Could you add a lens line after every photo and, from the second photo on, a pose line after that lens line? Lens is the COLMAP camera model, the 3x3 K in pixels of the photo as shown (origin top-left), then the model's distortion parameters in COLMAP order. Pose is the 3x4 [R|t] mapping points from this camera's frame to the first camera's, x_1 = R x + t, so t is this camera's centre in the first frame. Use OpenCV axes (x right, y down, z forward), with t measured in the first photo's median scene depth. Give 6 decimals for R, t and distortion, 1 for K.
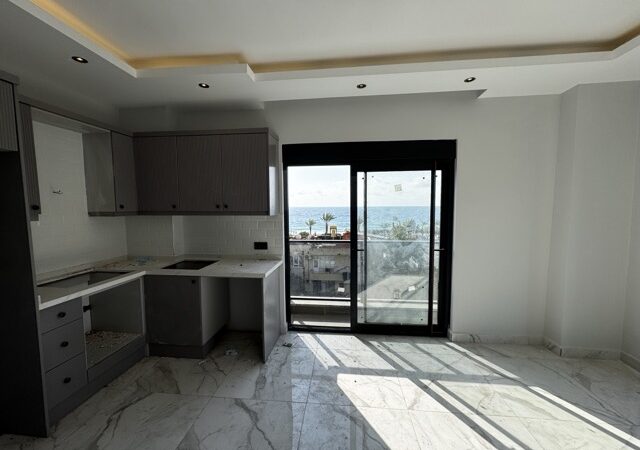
lens RADIAL K [[254.9, 0, 320.0], [0, 254.9, 225.0], [0, 0, 1]] dist [-0.001758, 0.000388]
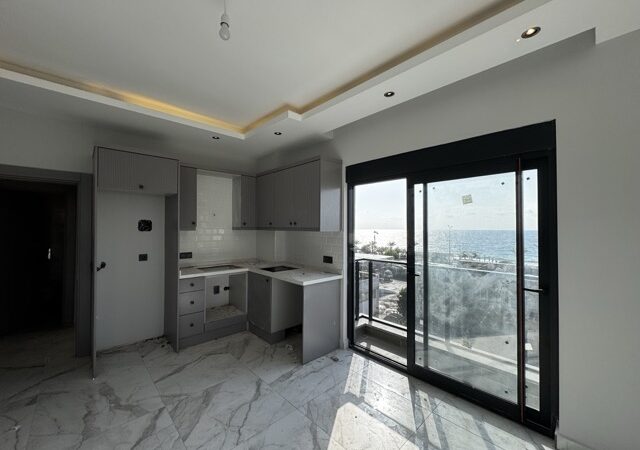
lens RADIAL K [[254.9, 0, 320.0], [0, 254.9, 225.0], [0, 0, 1]] dist [-0.001758, 0.000388]
pose [[0.754901, 0.001172, -0.655838, 0.541481], [-0.057815, 0.996224, -0.064768, 0.006816], [0.653286, 0.086811, 0.752118, 0.160967]]
